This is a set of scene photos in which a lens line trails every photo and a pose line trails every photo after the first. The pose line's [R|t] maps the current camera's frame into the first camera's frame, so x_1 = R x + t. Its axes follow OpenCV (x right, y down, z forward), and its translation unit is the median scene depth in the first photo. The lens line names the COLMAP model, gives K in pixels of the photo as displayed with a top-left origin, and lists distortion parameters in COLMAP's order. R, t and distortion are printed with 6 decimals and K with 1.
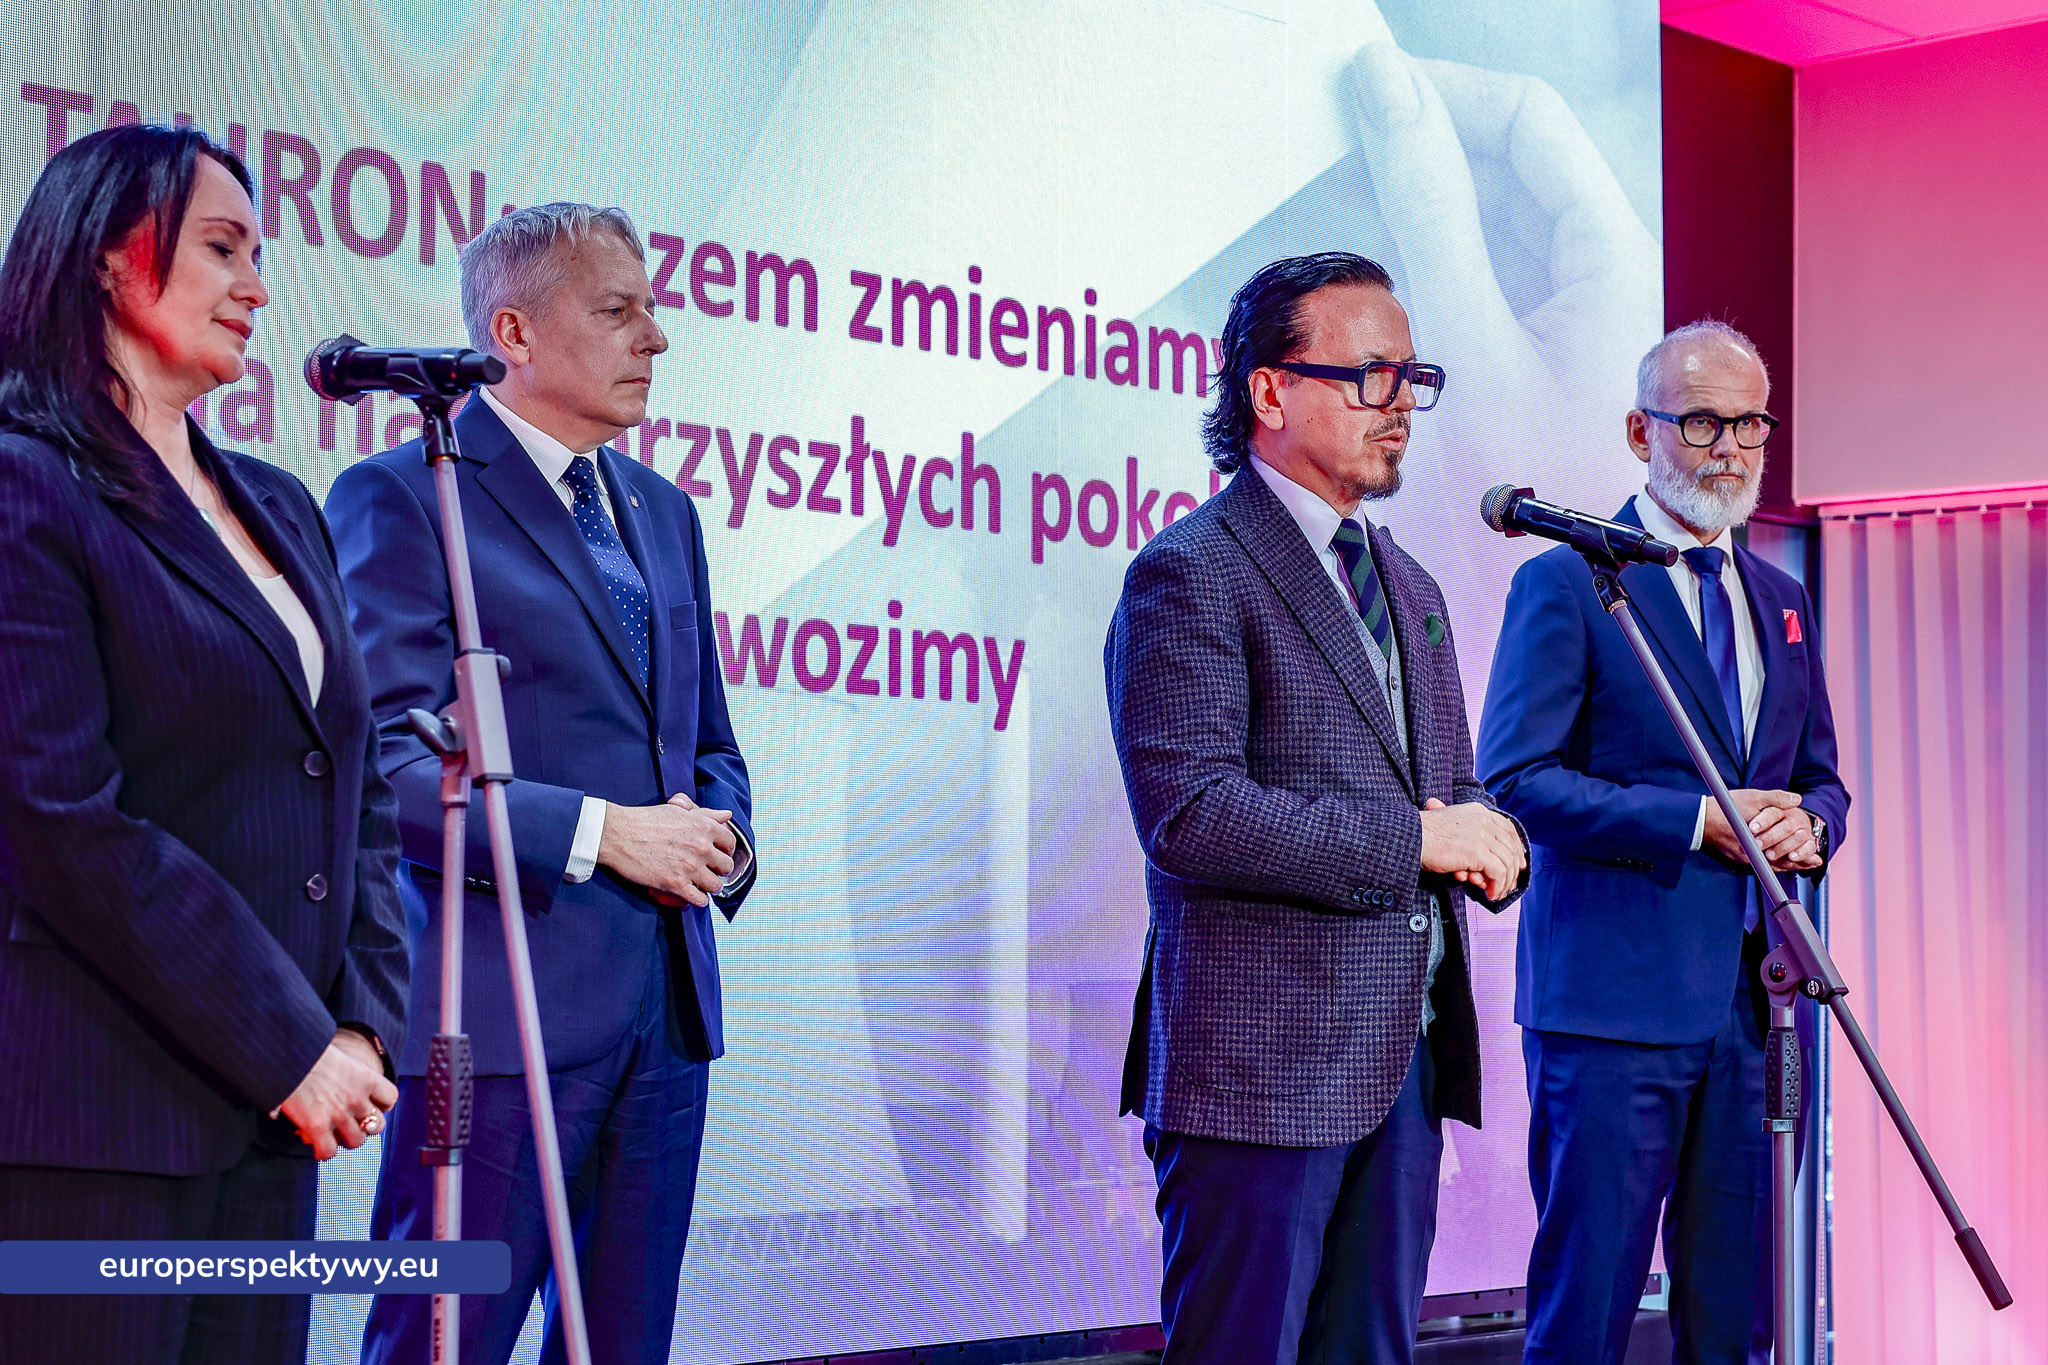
lens RADIAL K [[3309.3, 0, 908.7], [0, 3309.3, 765.3], [0, 0, 1]] dist [0.002101, 0.000000]
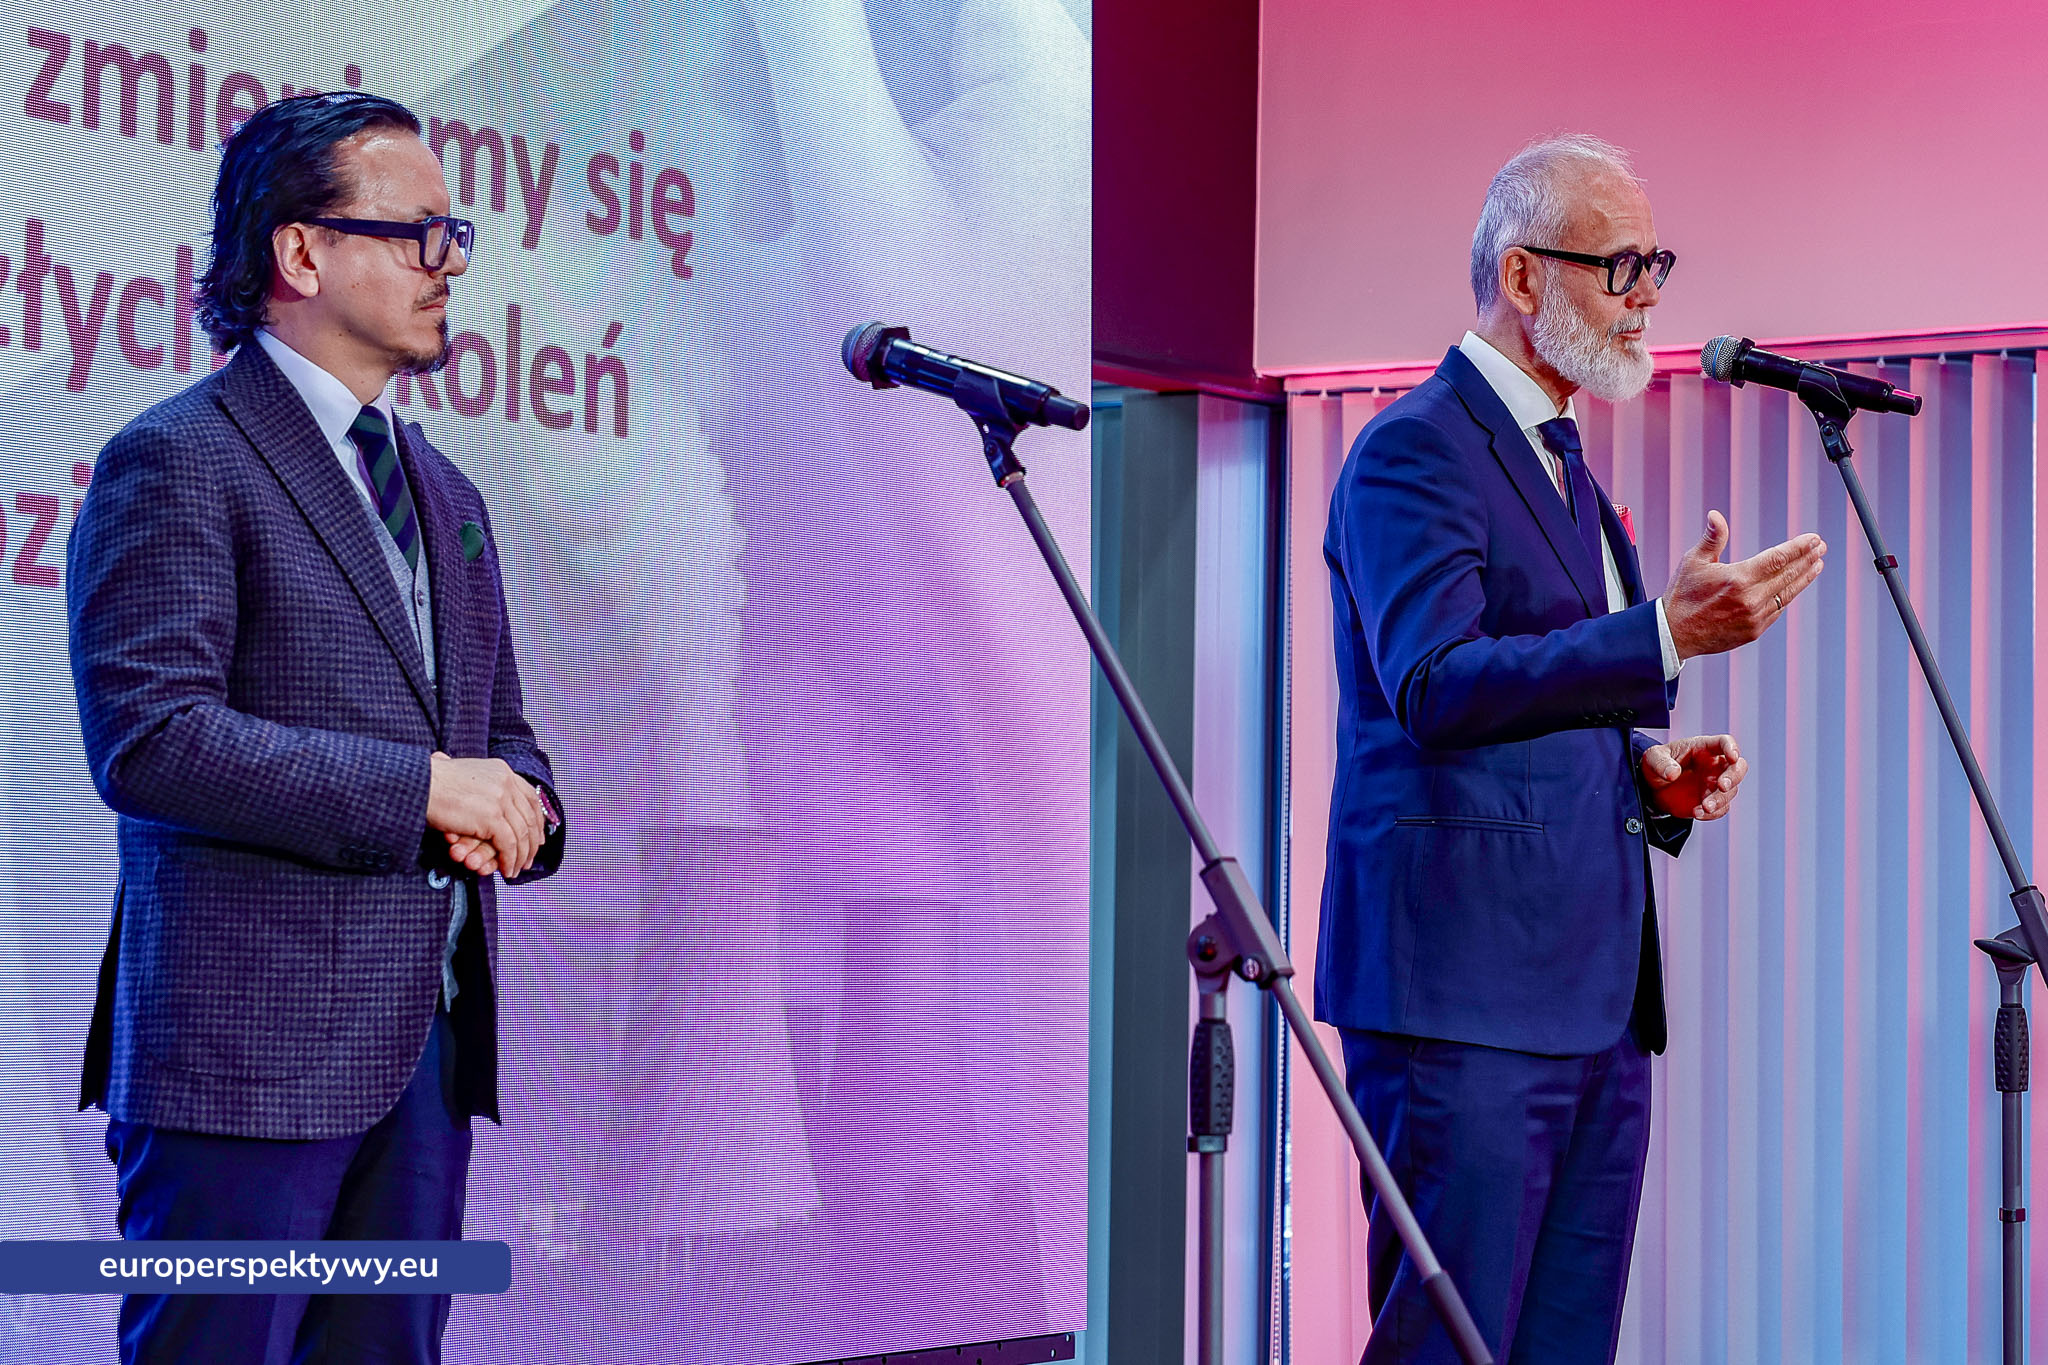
lens RADIAL K [[4318.1, 0, 1169.0], [0, 4318.1, 633.3], [0, 0, 1]] dist [-0.003524, 0.000000]
pose [[0.973428, 0.015809, 0.228447, 0.075392], [-0.013034, 0.999822, -0.013654, -0.002775], [-0.228622, 0.010314, 0.973461, -0.124880]]
